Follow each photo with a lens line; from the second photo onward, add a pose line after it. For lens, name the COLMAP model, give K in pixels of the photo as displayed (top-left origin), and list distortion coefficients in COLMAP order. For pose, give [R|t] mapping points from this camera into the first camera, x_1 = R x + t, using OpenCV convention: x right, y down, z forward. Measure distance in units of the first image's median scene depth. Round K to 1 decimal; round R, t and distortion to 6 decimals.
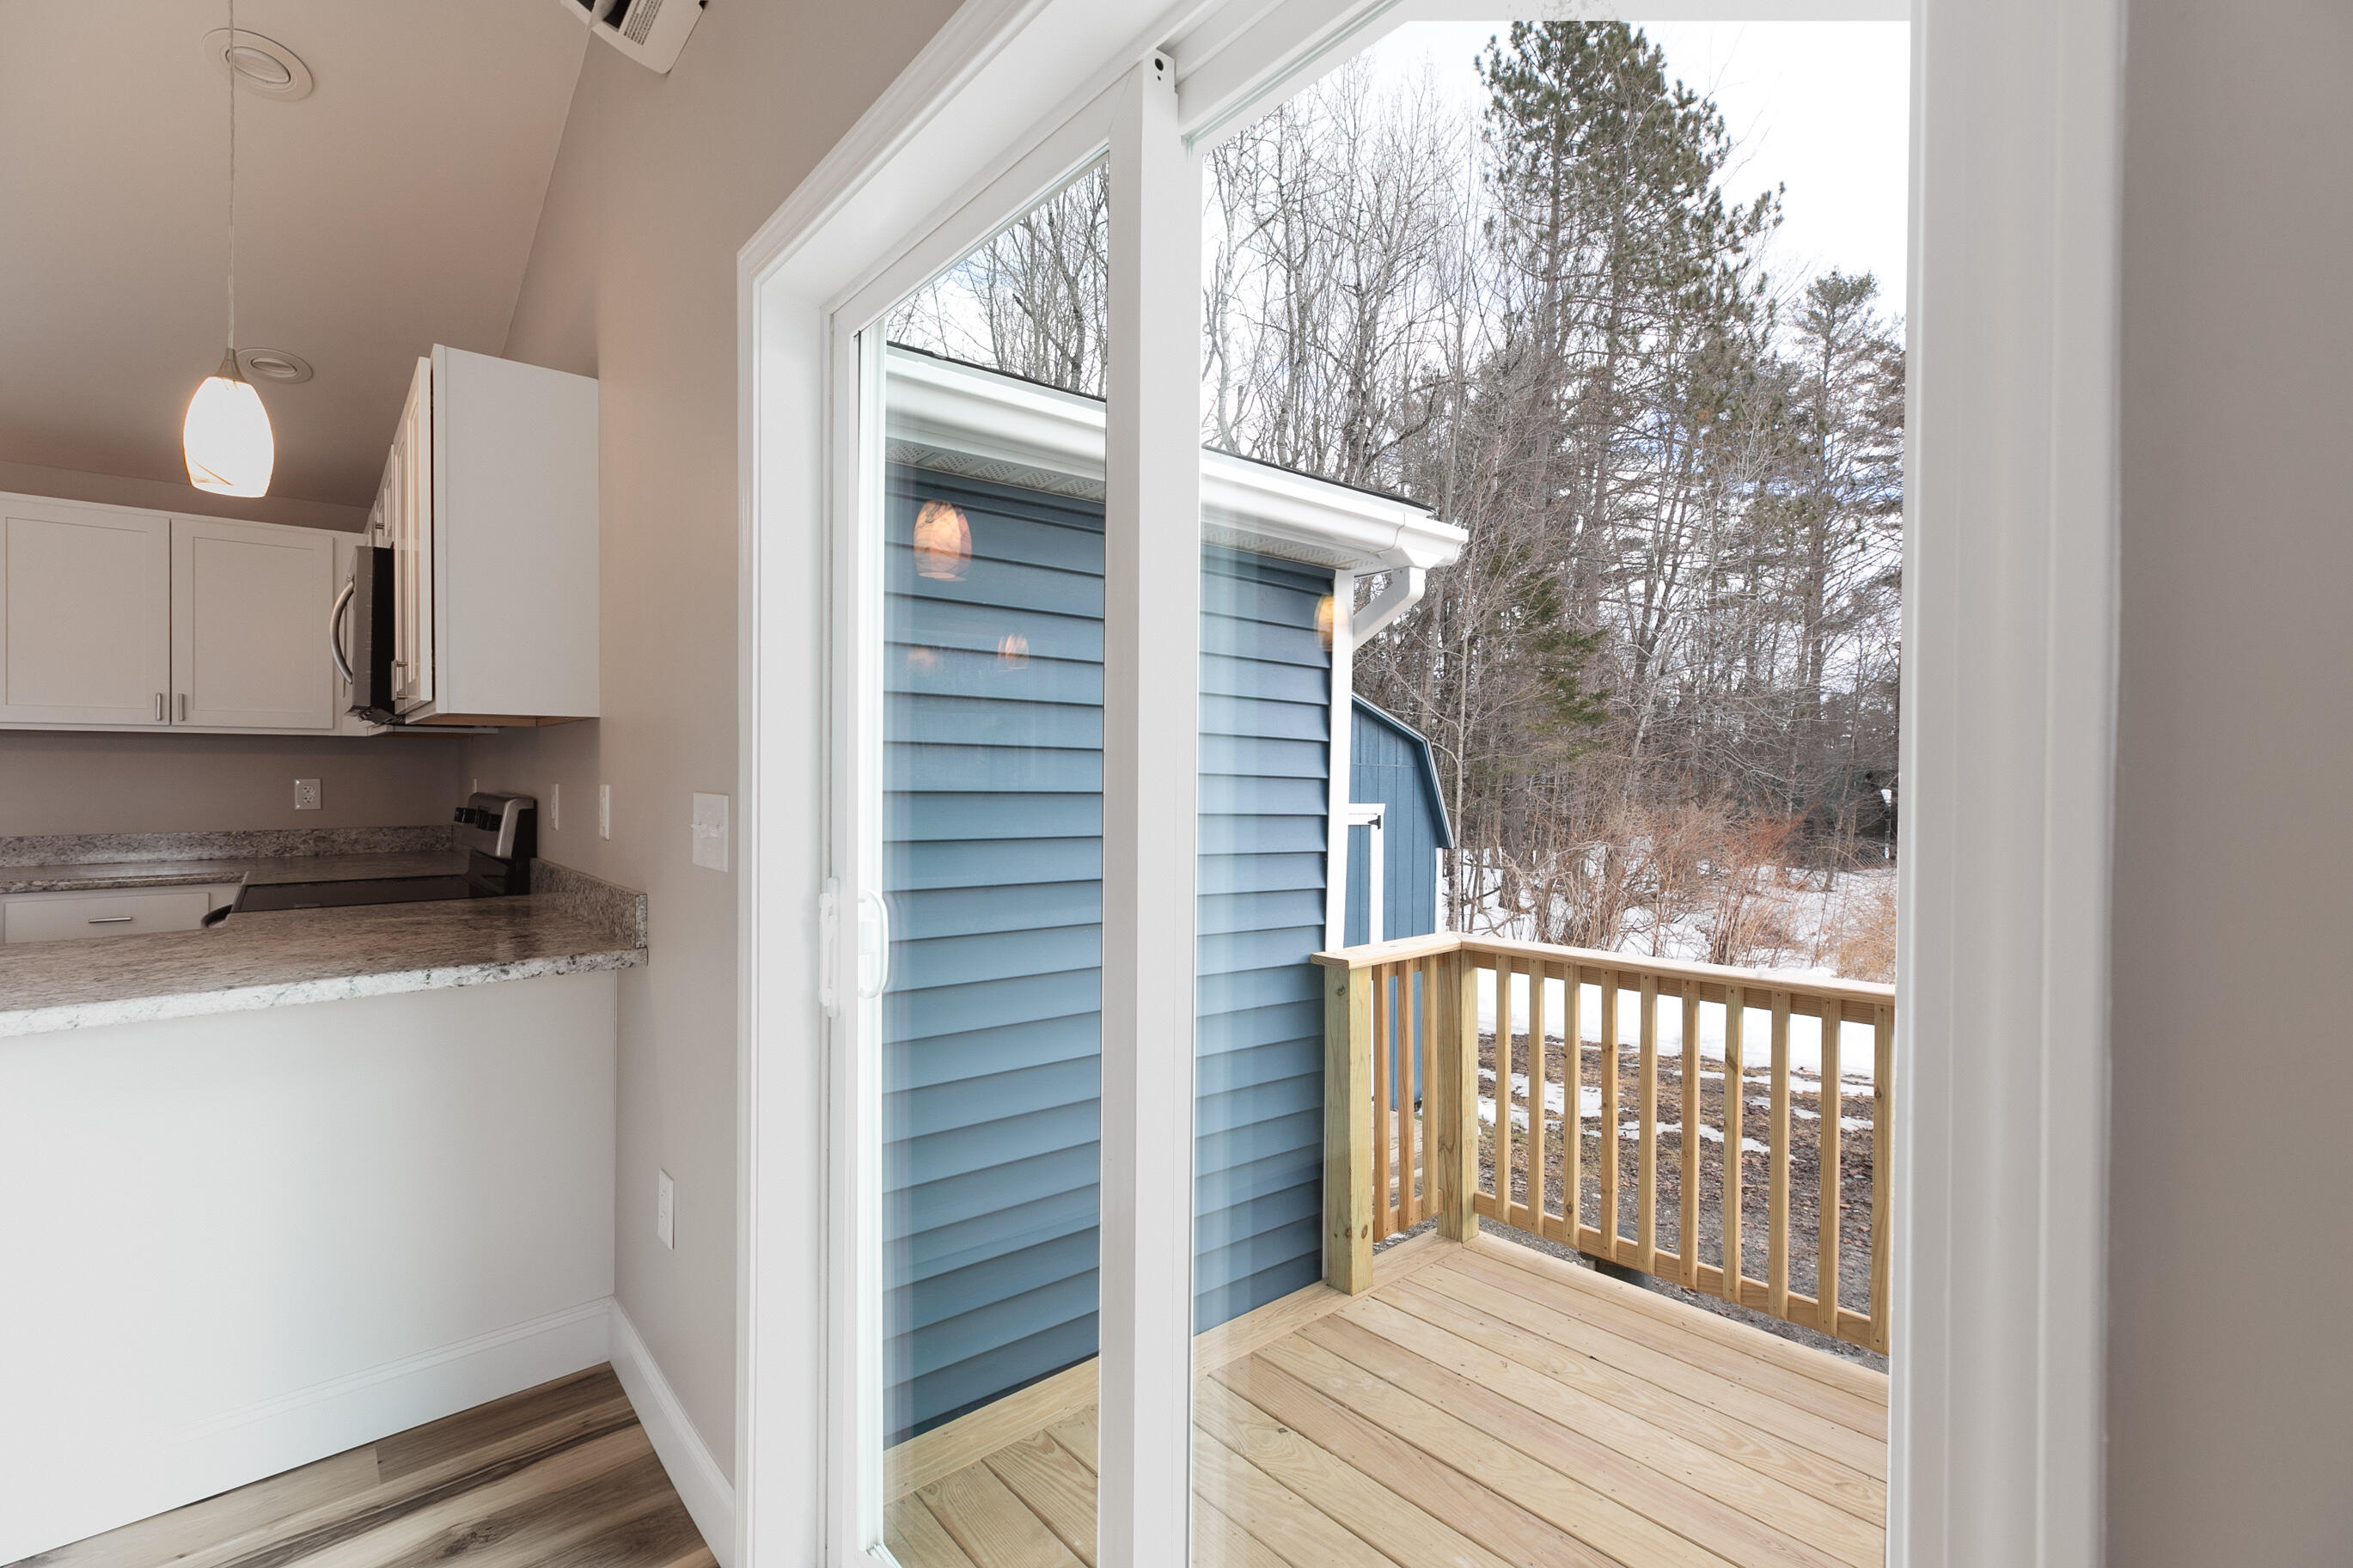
lens RADIAL K [[1068.3, 0, 1178.4], [0, 1068.3, 762.5], [0, 0, 1]] dist [0.014538, 0.000633]
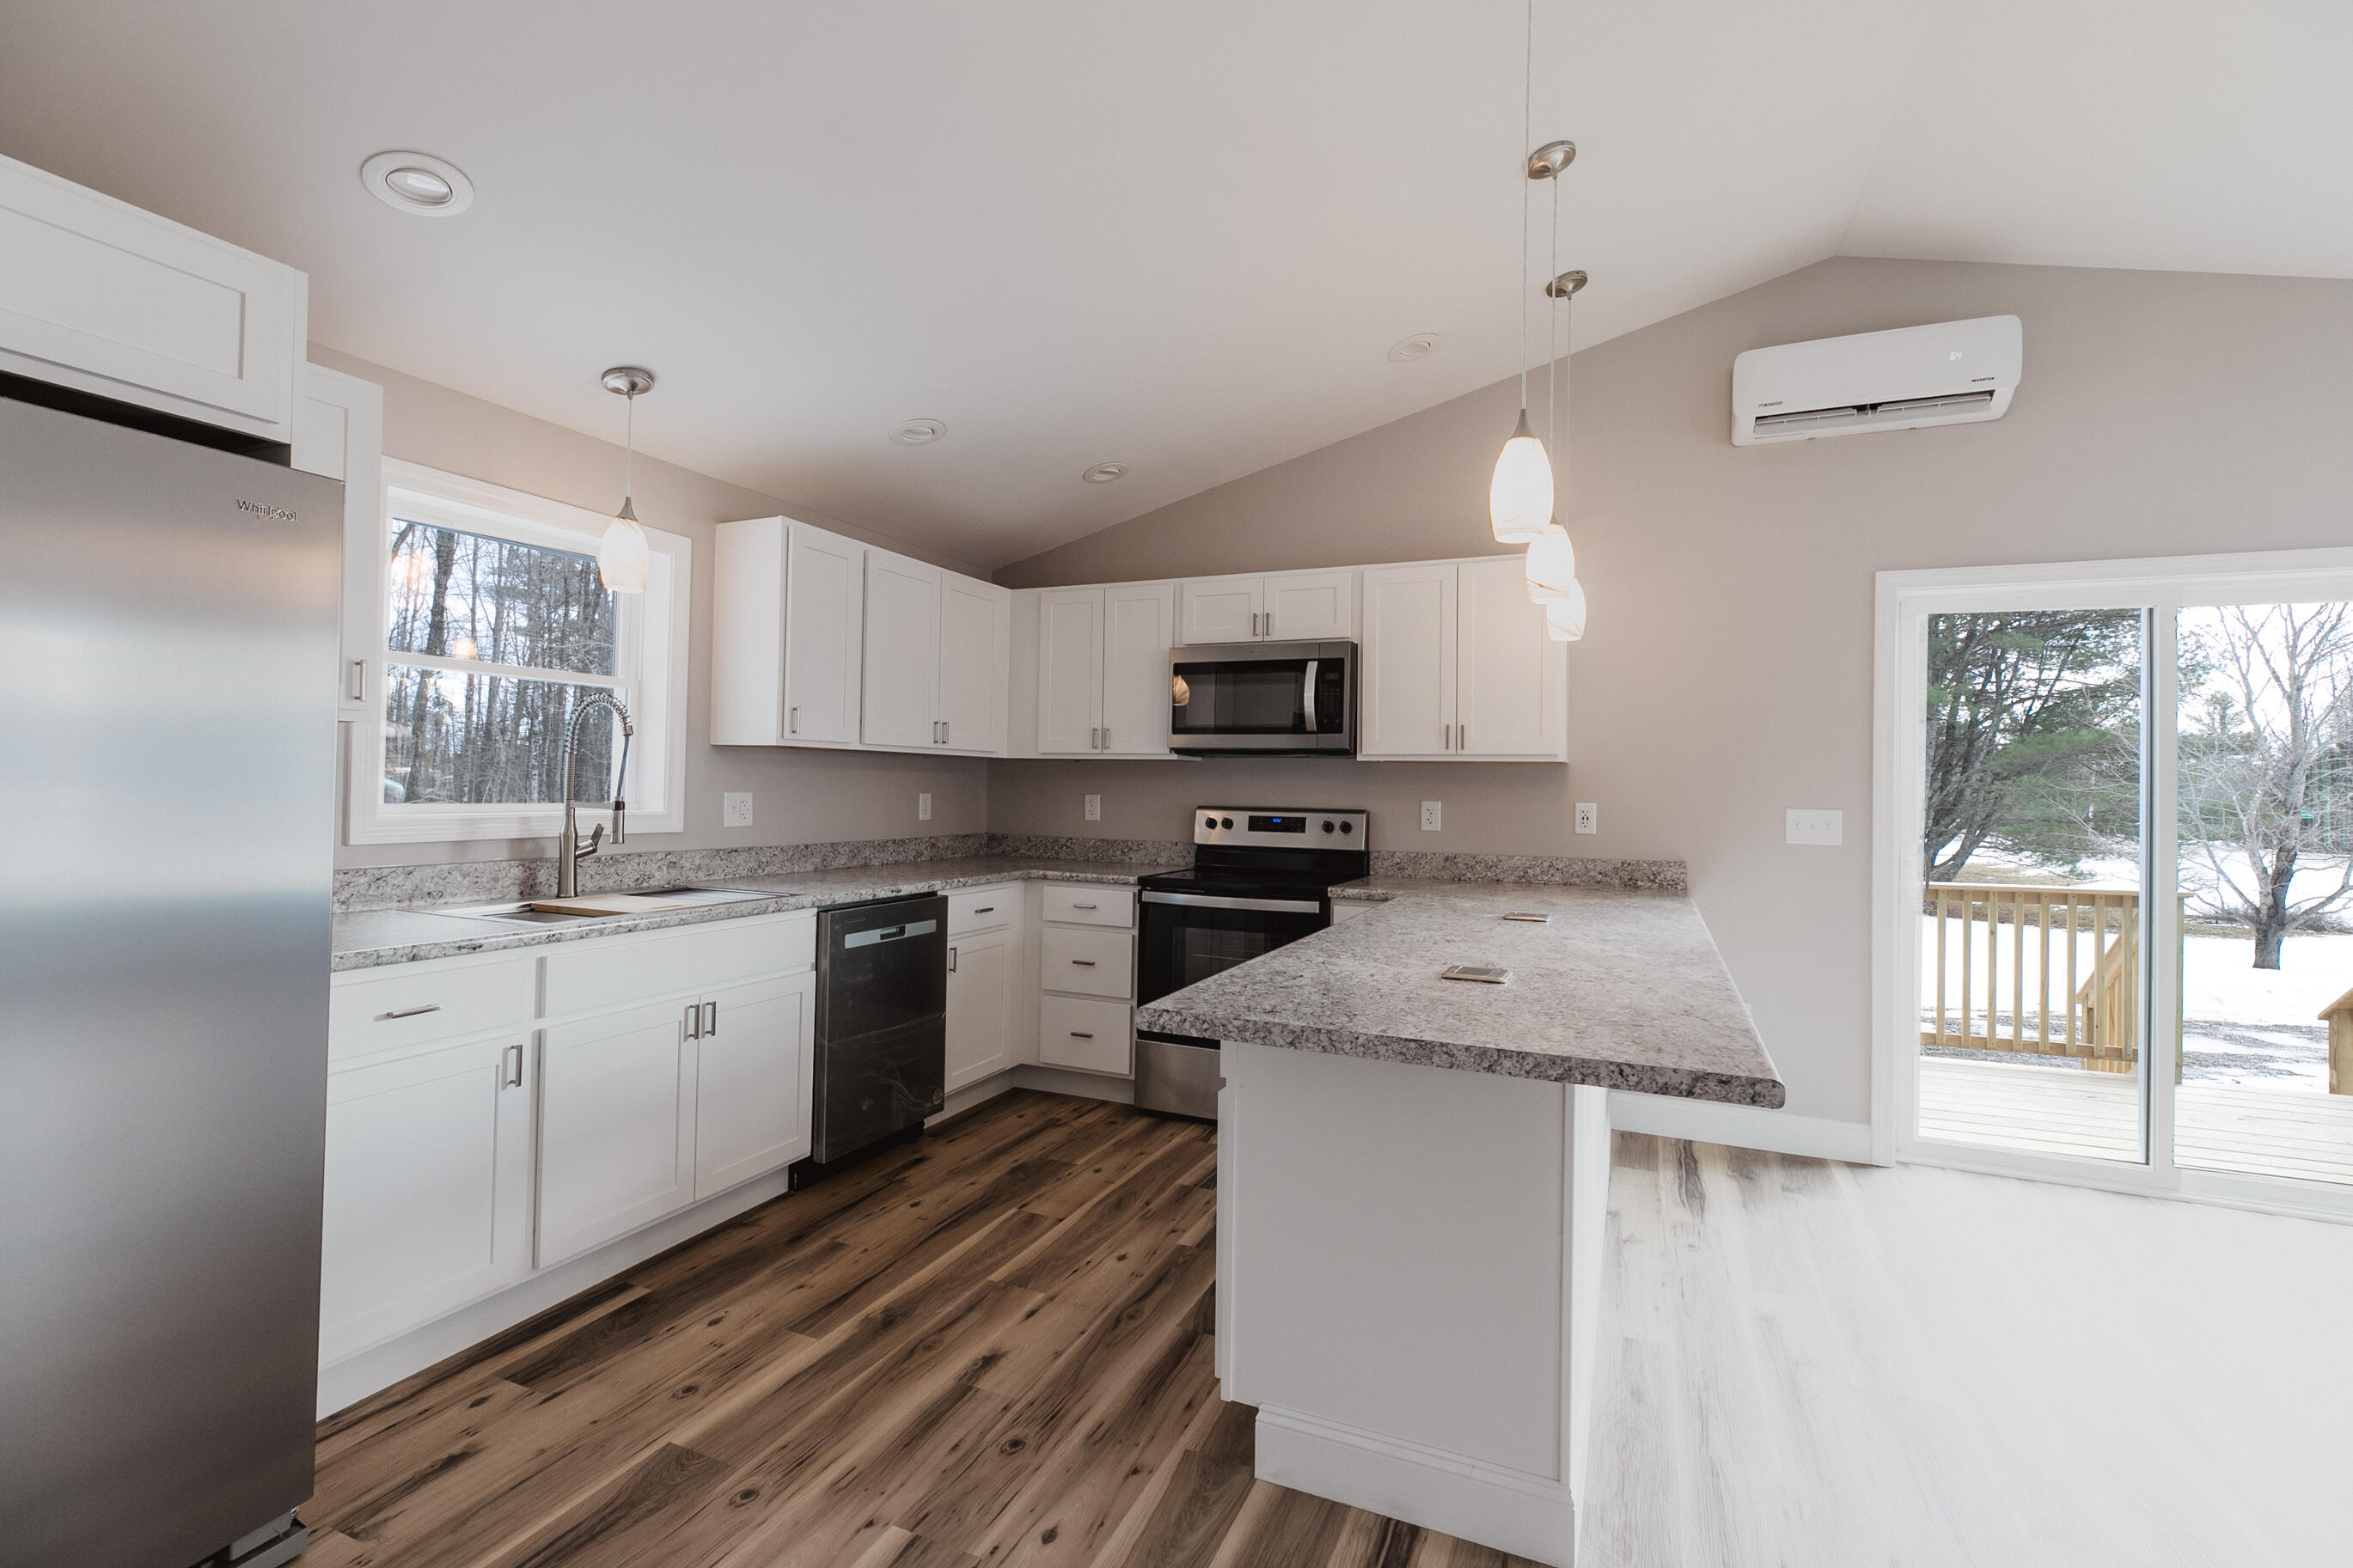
lens RADIAL K [[1068.3, 0, 1190.4], [0, 1068.3, 780.3], [0, 0, 1]] dist [0.014538, 0.000633]
pose [[0.899537, -0.015606, 0.436567, -1.512306], [0.007045, 0.999750, 0.021222, -0.028931], [-0.436789, -0.016015, 0.899422, -0.187961]]
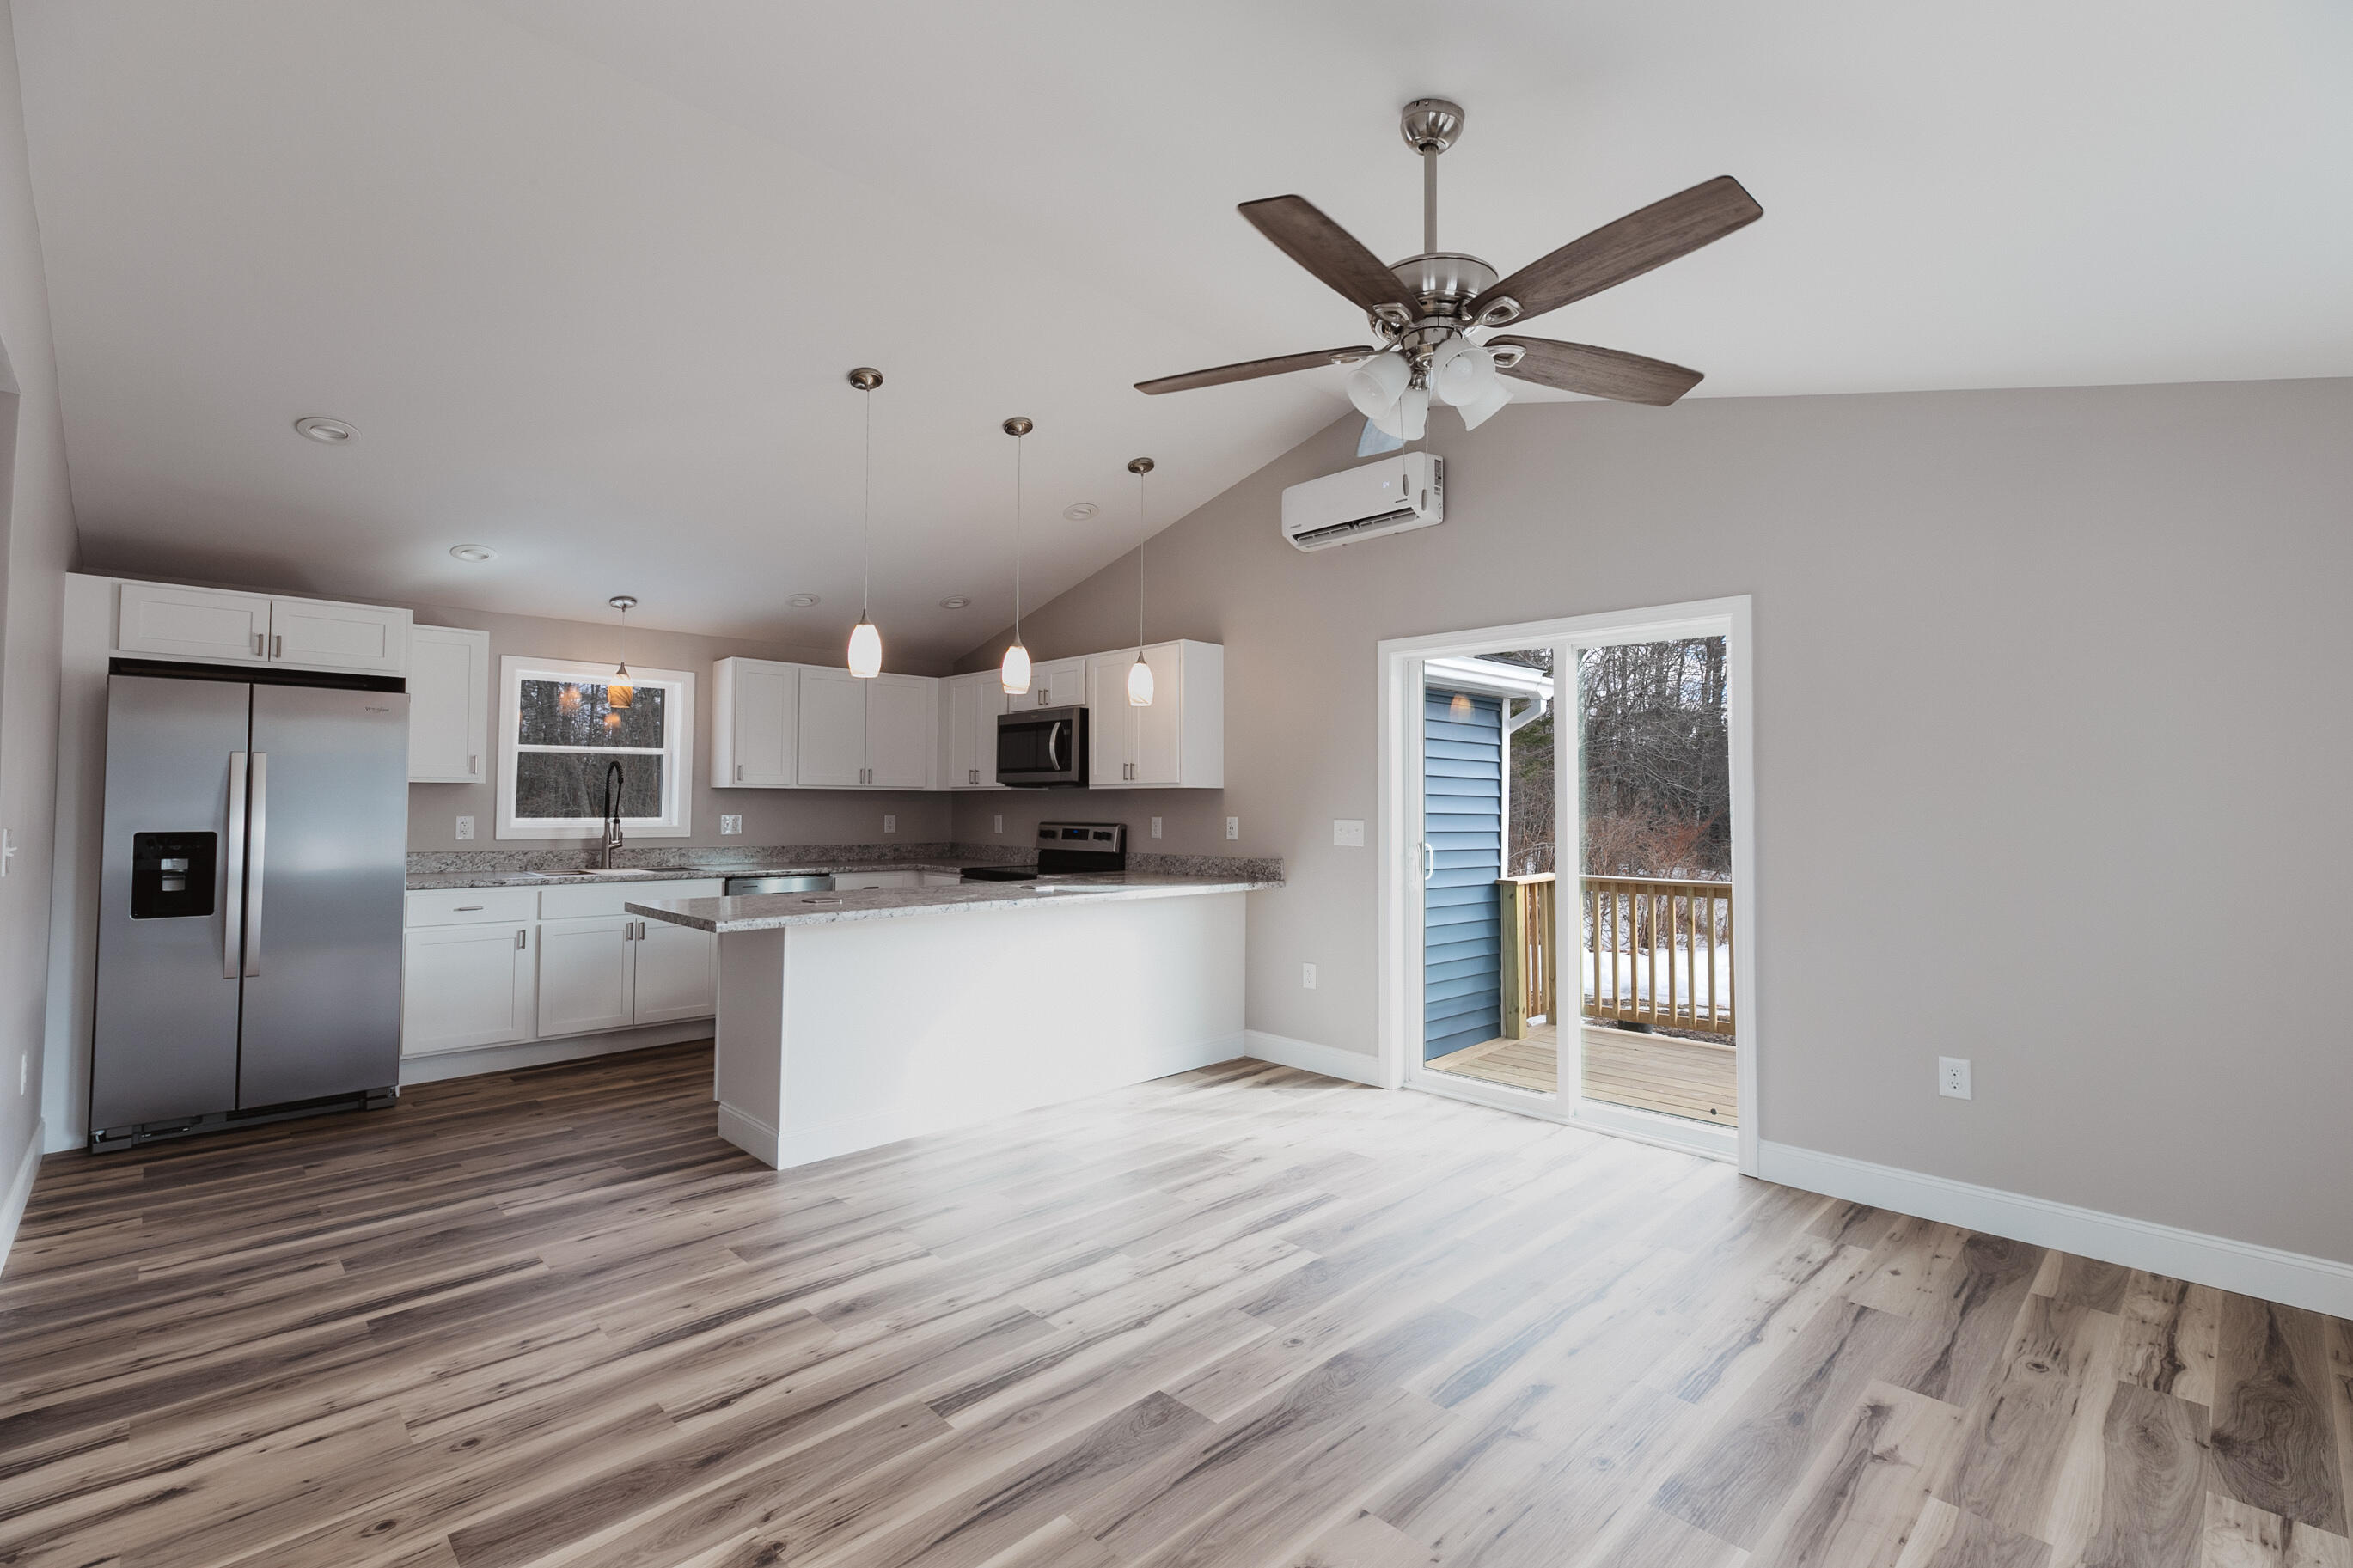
lens RADIAL K [[1068.3, 0, 1152.1], [0, 1068.3, 789.0], [0, 0, 1]] dist [0.014538, 0.000633]
pose [[0.998389, -0.027737, 0.049508, -0.651118], [0.027740, 0.999615, 0.000615, -0.021328], [-0.049506, 0.000759, 0.998774, -1.079714]]
